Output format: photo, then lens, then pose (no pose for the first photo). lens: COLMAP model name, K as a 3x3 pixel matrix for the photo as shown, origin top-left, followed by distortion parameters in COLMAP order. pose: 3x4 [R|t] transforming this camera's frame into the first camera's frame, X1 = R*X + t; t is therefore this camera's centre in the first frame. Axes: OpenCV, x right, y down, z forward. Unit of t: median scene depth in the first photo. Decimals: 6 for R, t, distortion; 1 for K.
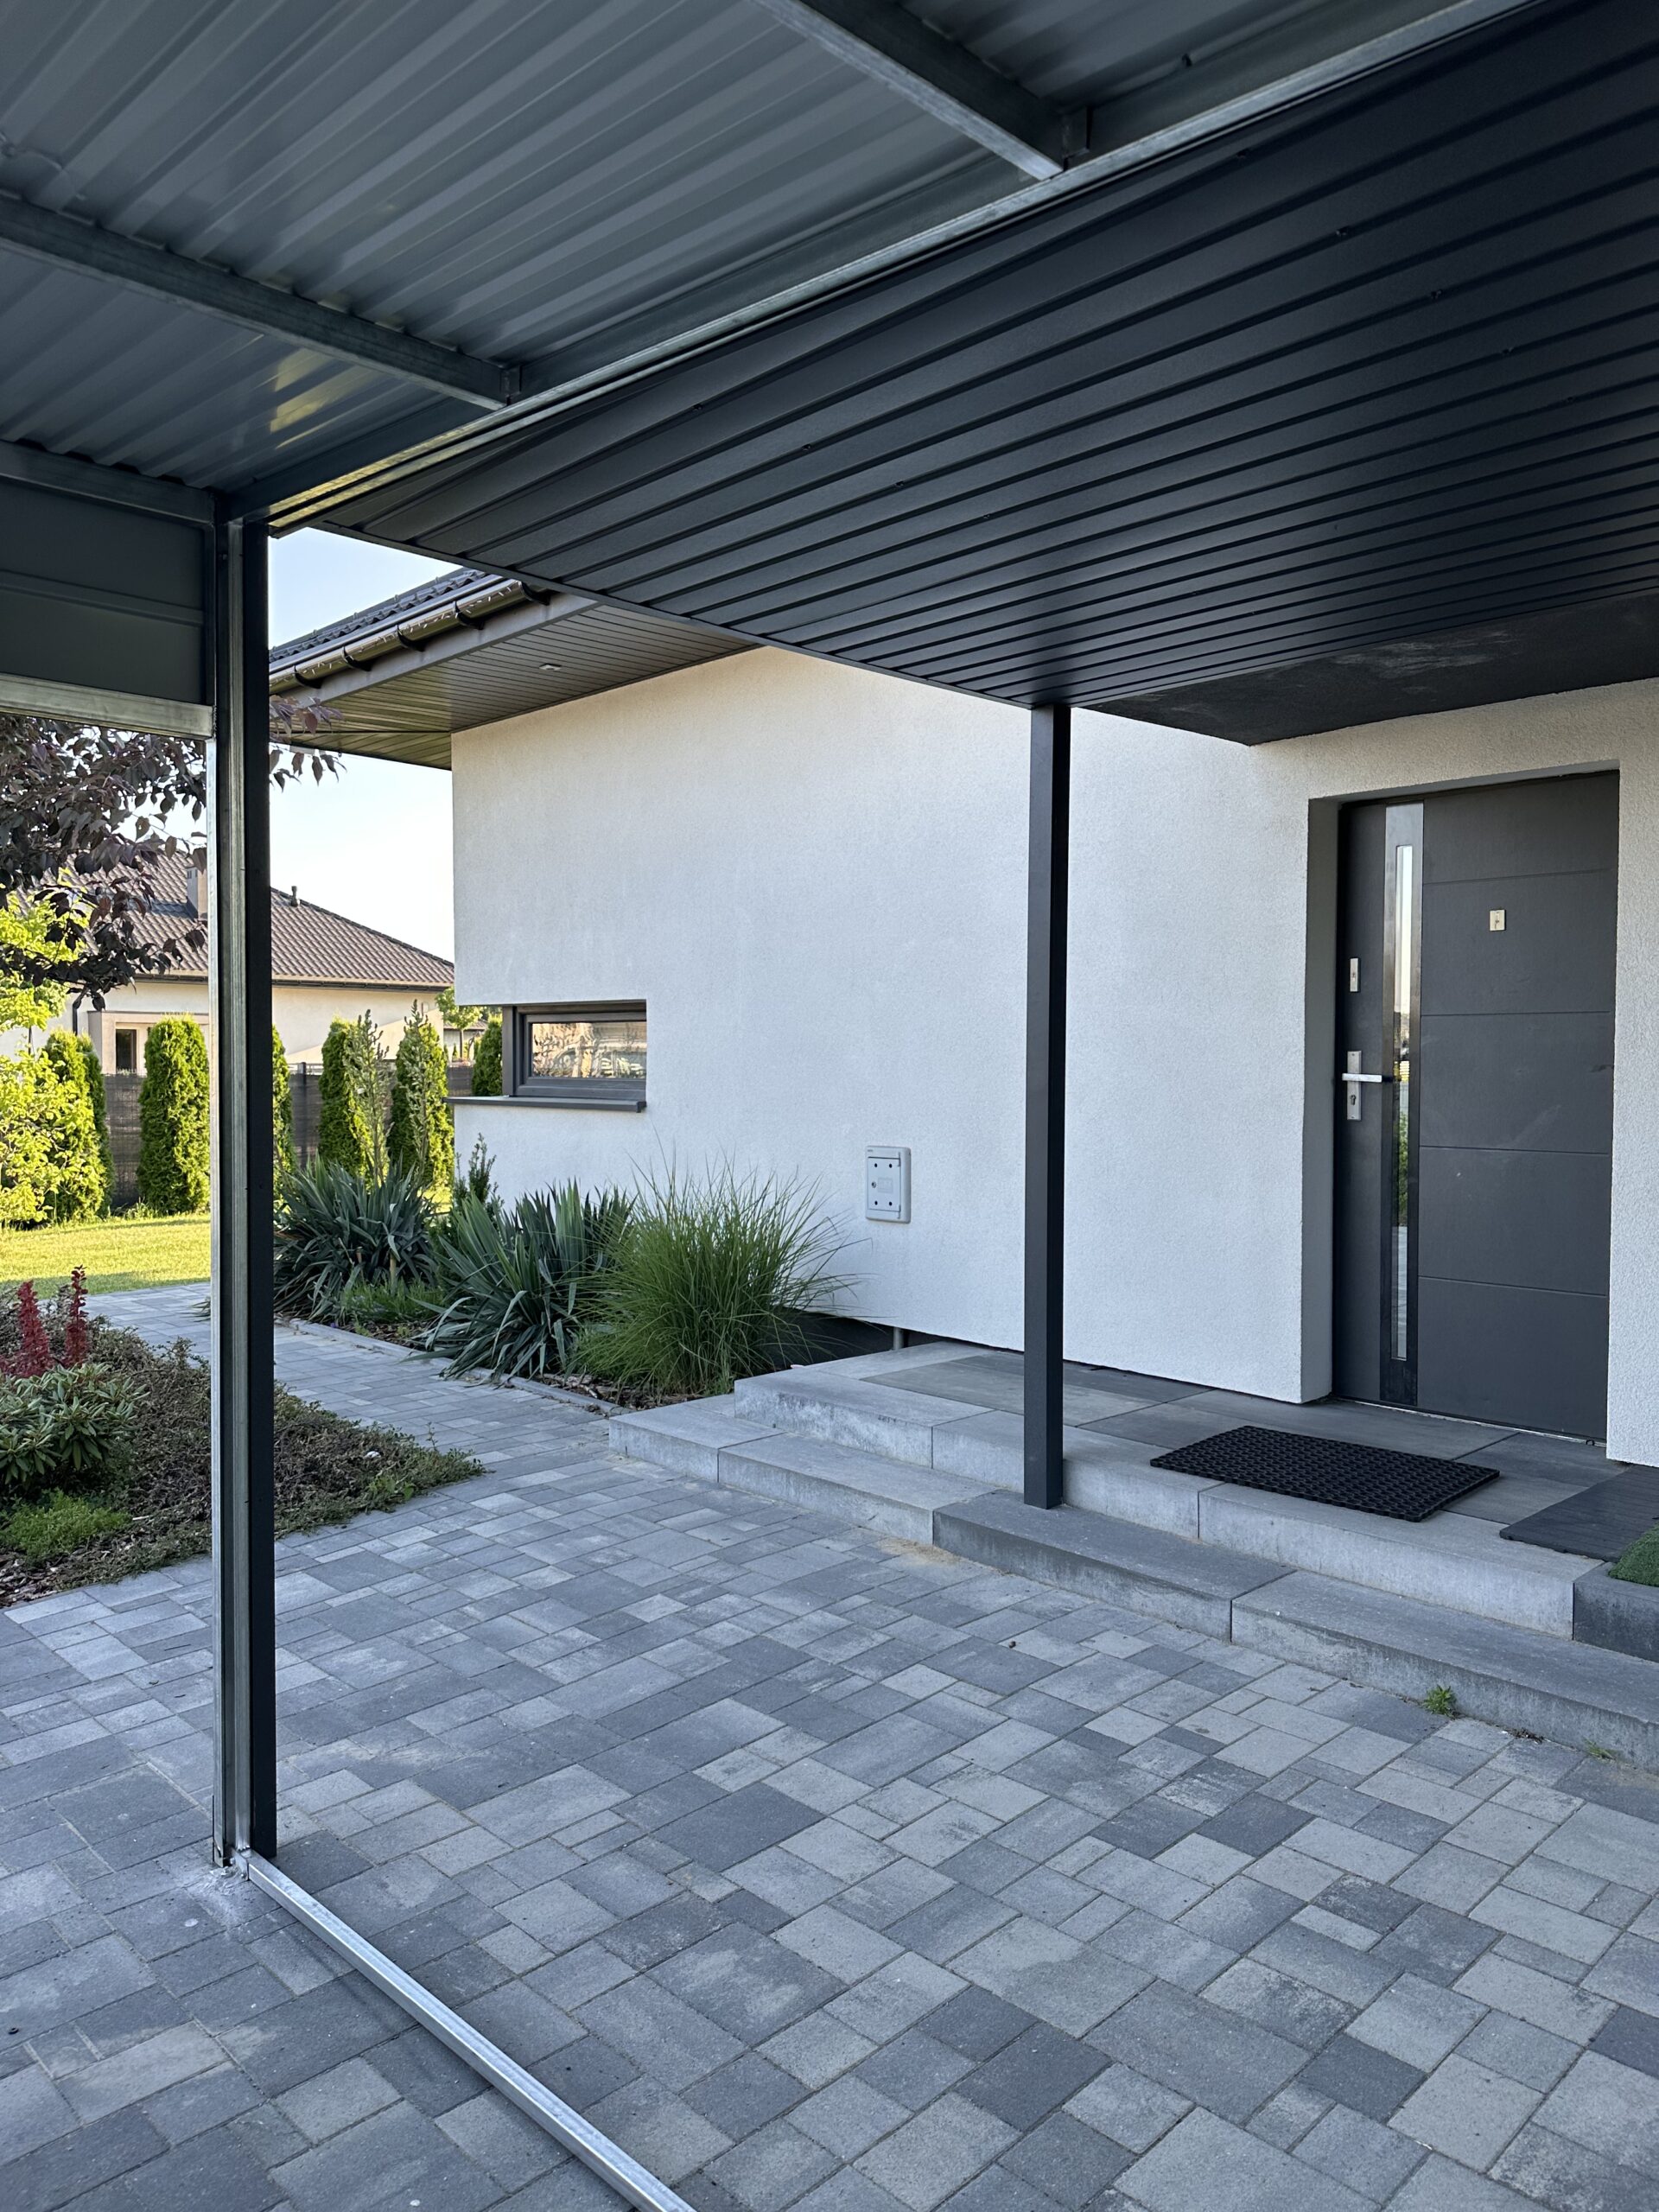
lens RADIAL K [[1554.4, 0, 829.5], [0, 1554.4, 1106.0], [0, 0, 1]] dist [0.075181, -0.116580]
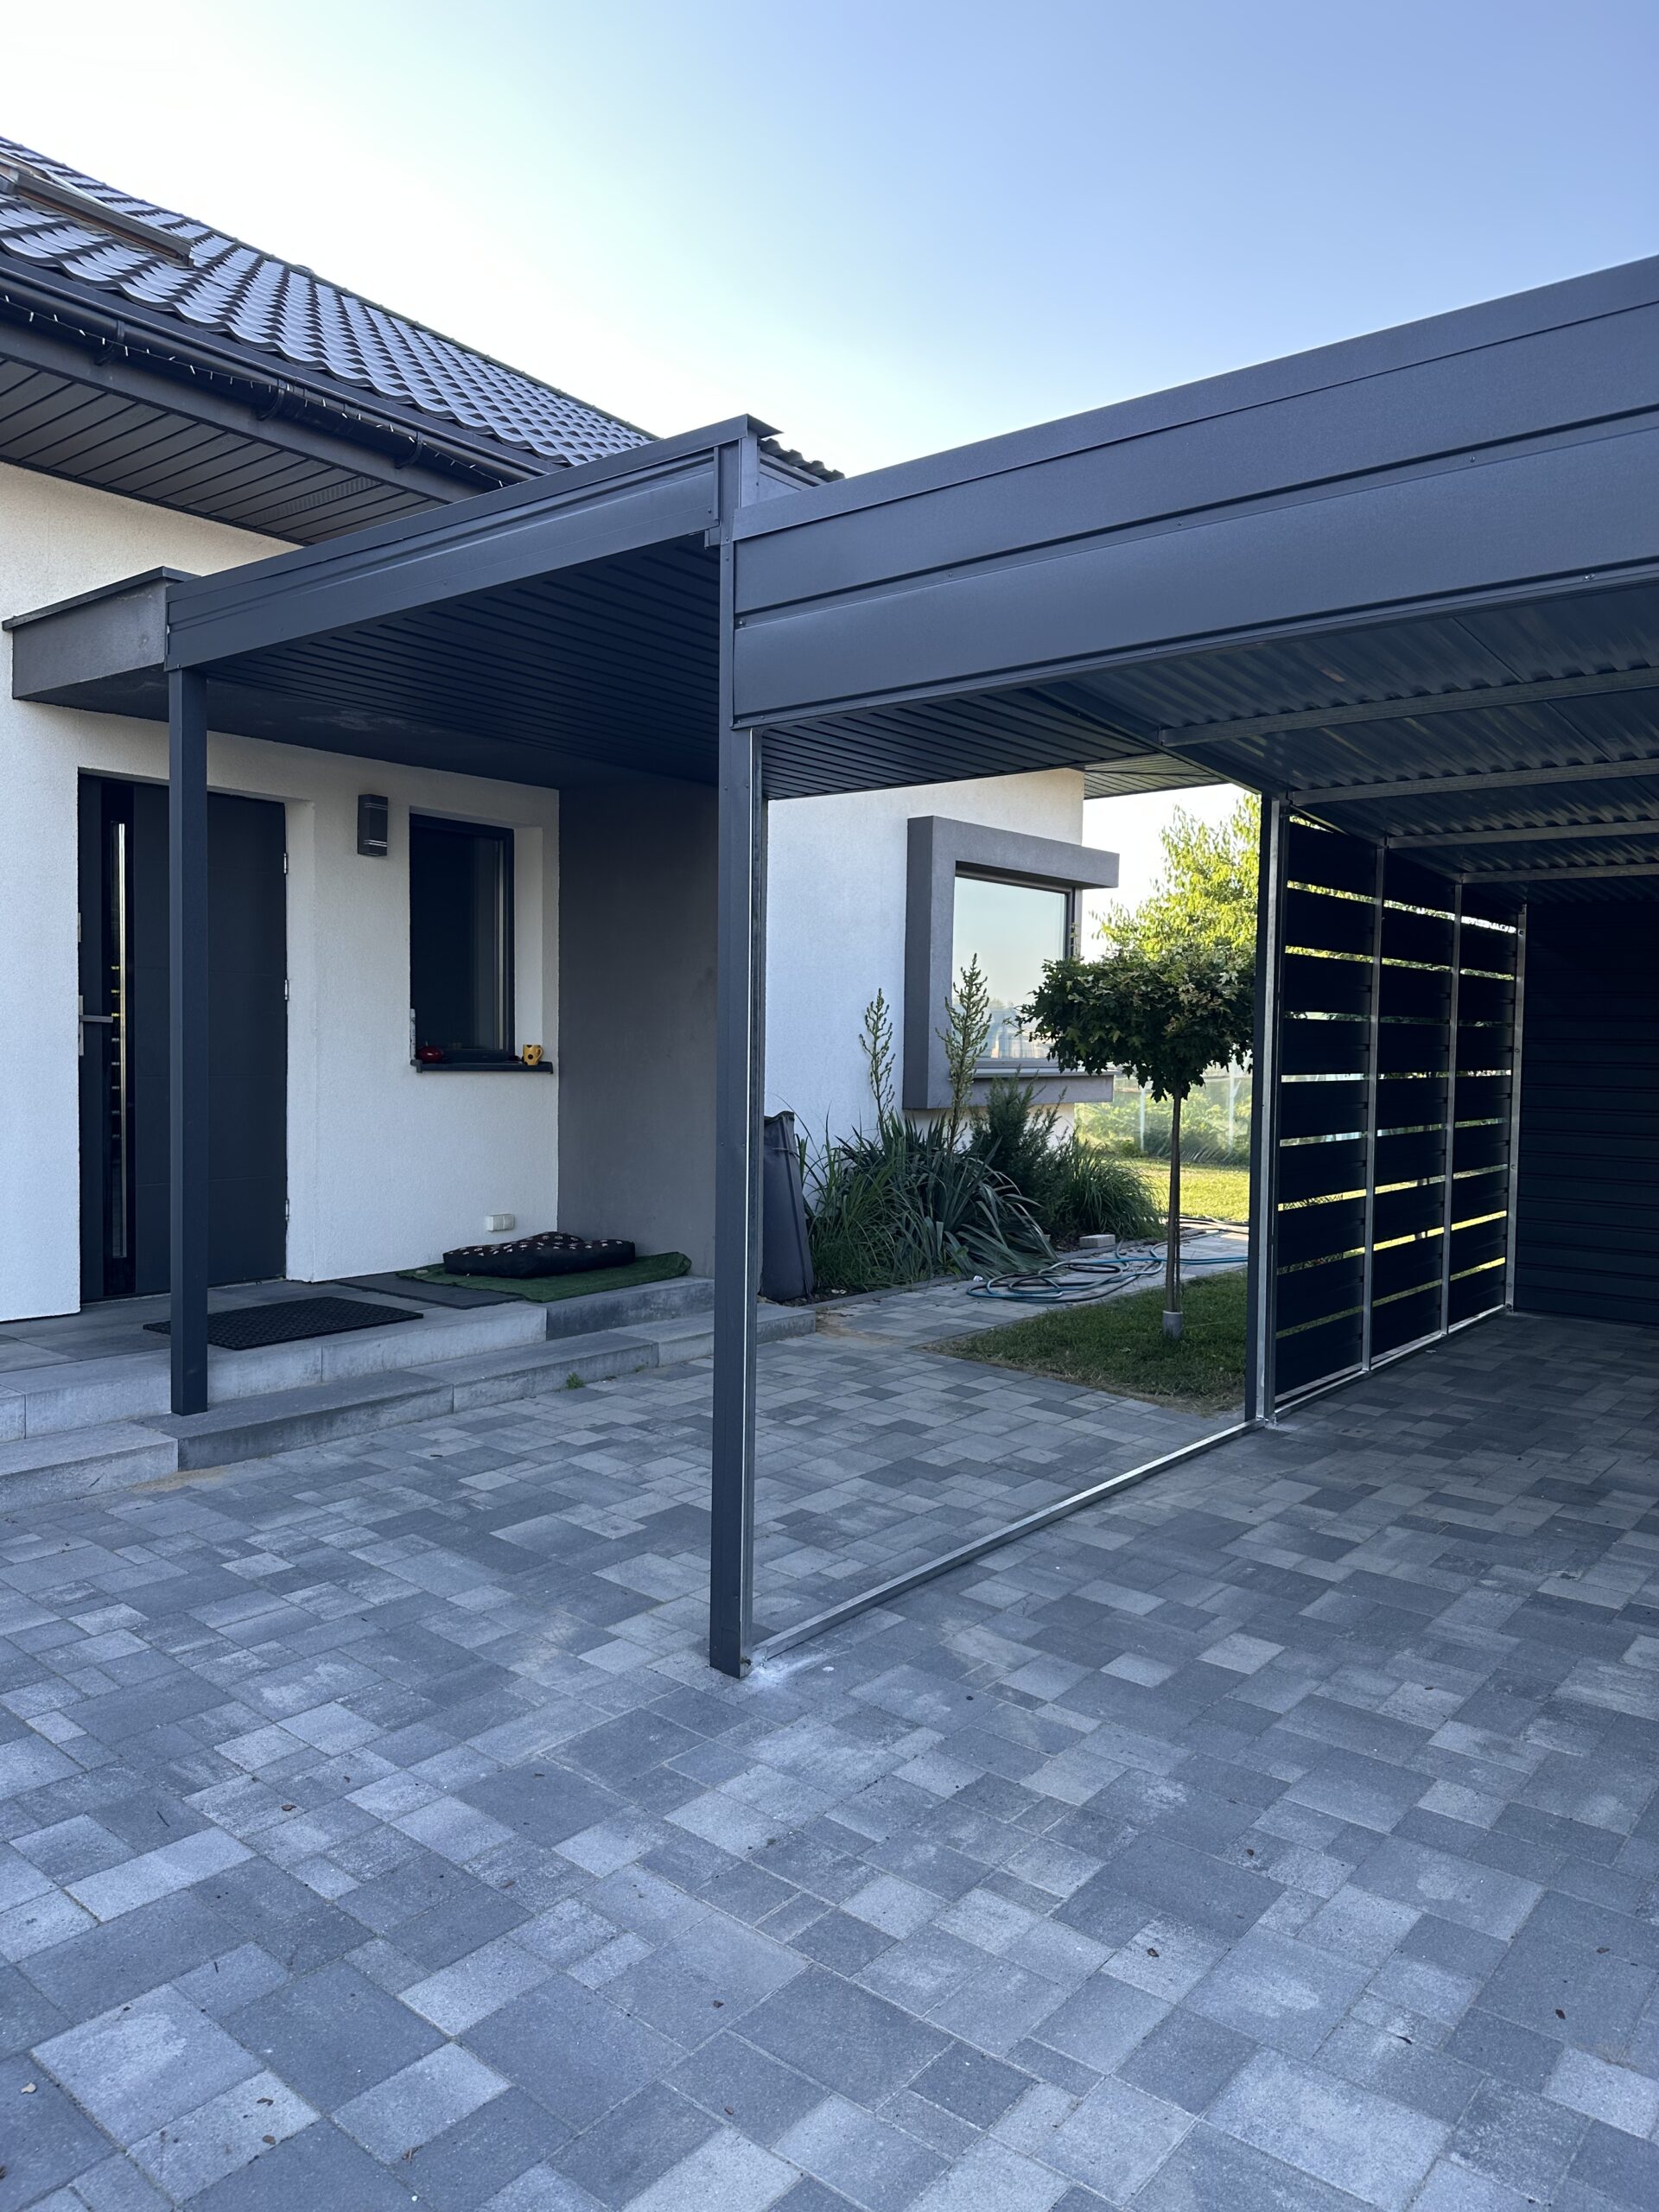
lens RADIAL K [[1554.4, 0, 829.5], [0, 1554.4, 1106.0], [0, 0, 1]] dist [0.075181, -0.116580]
pose [[-0.119369, -0.046920, 0.991741, -1.243534], [0.020252, 0.998560, 0.049680, -0.005166], [-0.992643, 0.026015, -0.118246, 0.850308]]
